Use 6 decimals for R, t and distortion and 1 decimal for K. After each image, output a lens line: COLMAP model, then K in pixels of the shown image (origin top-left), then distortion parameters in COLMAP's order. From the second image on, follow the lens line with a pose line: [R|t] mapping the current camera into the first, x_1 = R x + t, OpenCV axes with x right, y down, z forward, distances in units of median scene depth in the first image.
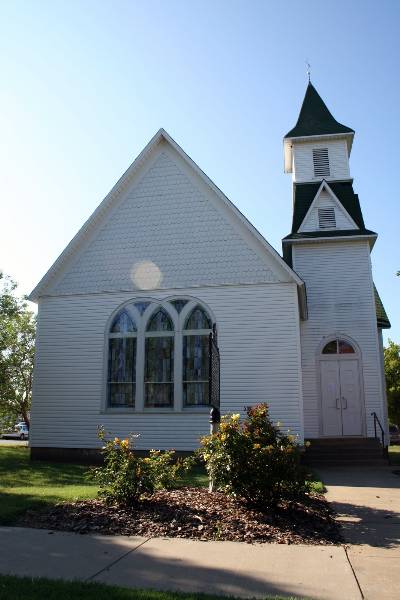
lens RADIAL K [[472.5, 0, 200.0], [0, 472.5, 300.0], [0, 0, 1]] dist [-0.093631, 0.000987]
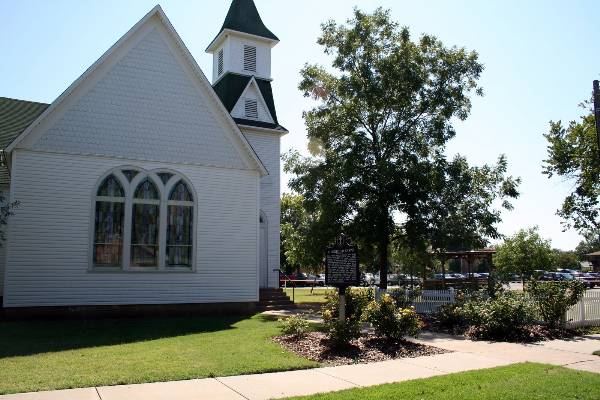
lens RADIAL K [[472.5, 0, 300.0], [0, 472.5, 200.0], [0, 0, 1]] dist [-0.093631, 0.000987]
pose [[0.786303, 0.085439, 0.611905, -0.478158], [-0.160779, 0.984567, 0.069129, -0.066121], [-0.596555, -0.152738, 0.787905, -0.082880]]
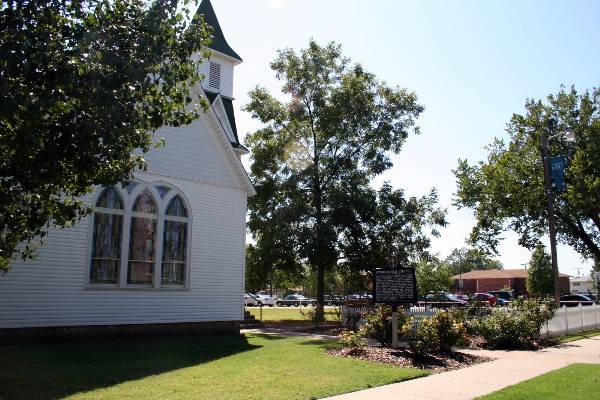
lens RADIAL K [[472.5, 0, 300.0], [0, 472.5, 200.0], [0, 0, 1]] dist [-0.093631, 0.000987]
pose [[0.588827, 0.151410, 0.793951, -0.721772], [-0.219933, 0.975247, -0.022873, -0.014139], [-0.777761, -0.161148, 0.607552, 0.098598]]
